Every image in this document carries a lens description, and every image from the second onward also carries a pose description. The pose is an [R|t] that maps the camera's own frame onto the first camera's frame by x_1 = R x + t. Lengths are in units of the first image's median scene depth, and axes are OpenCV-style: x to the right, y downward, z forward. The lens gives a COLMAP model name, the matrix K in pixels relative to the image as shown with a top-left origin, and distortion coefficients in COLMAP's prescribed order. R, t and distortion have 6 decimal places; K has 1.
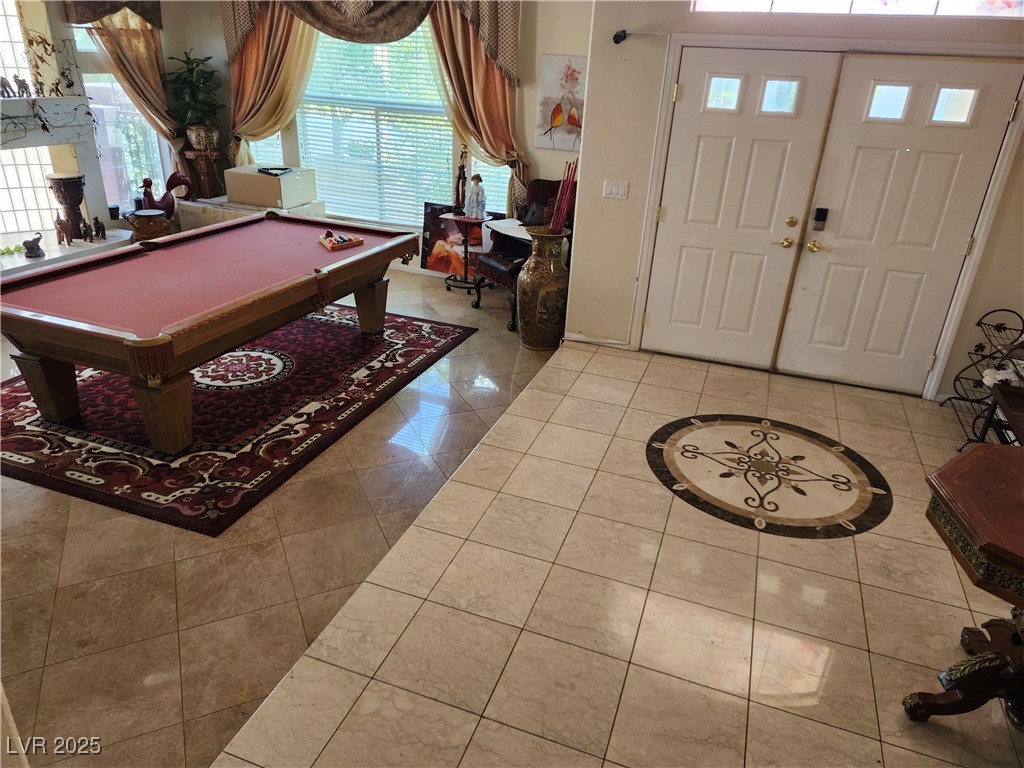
lens RADIAL K [[710.7, 0, 500.9], [0, 710.7, 378.3], [0, 0, 1]] dist [0.076564, -0.064105]
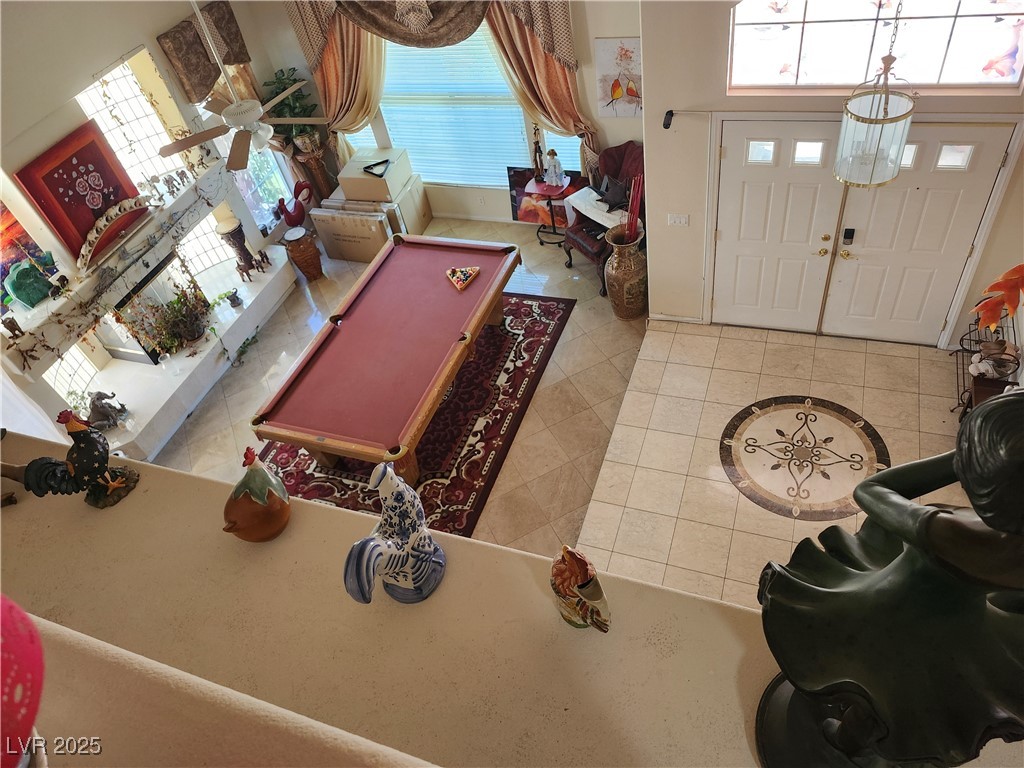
lens RADIAL K [[710.7, 0, 494.3], [0, 710.7, 395.6], [0, 0, 1]] dist [0.076564, -0.064105]
pose [[0.975205, -0.150789, -0.161984, 0.005124], [0.200967, 0.909910, 0.362871, -0.498473], [0.092674, -0.386427, 0.917652, -0.282530]]
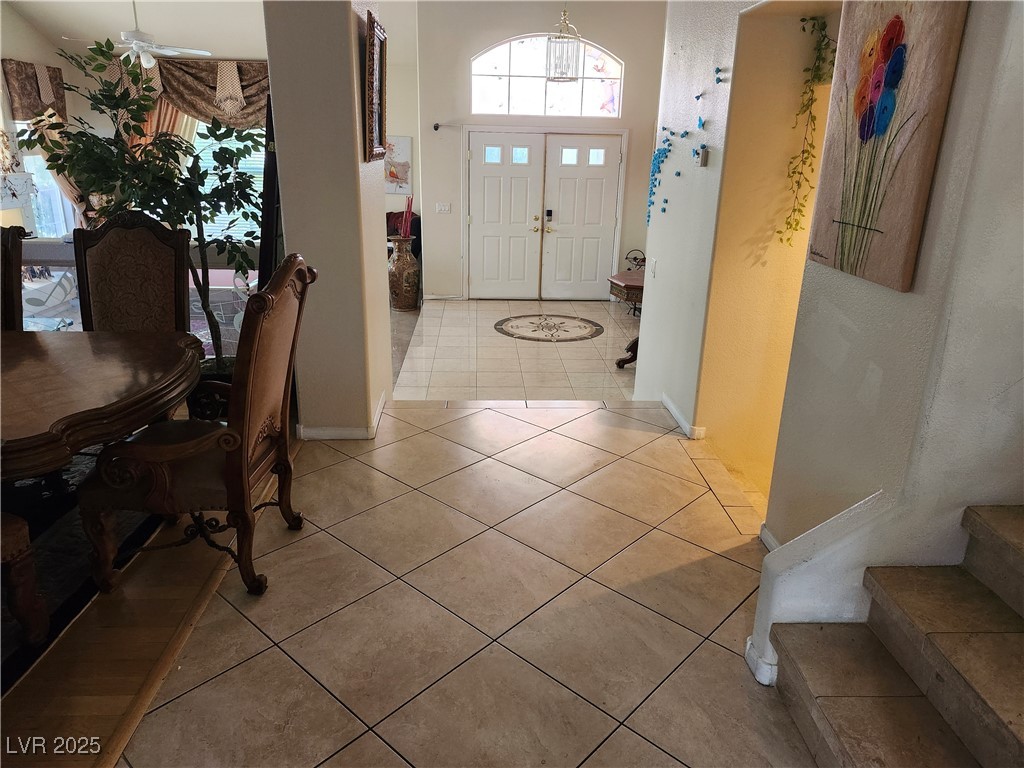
lens RADIAL K [[710.7, 0, 504.2], [0, 710.7, 381.3], [0, 0, 1]] dist [0.076564, -0.064105]
pose [[0.923767, -0.146917, 0.353652, -0.393947], [0.174190, 0.983619, -0.046374, 0.271122], [-0.341046, 0.104442, 0.934227, -0.675876]]
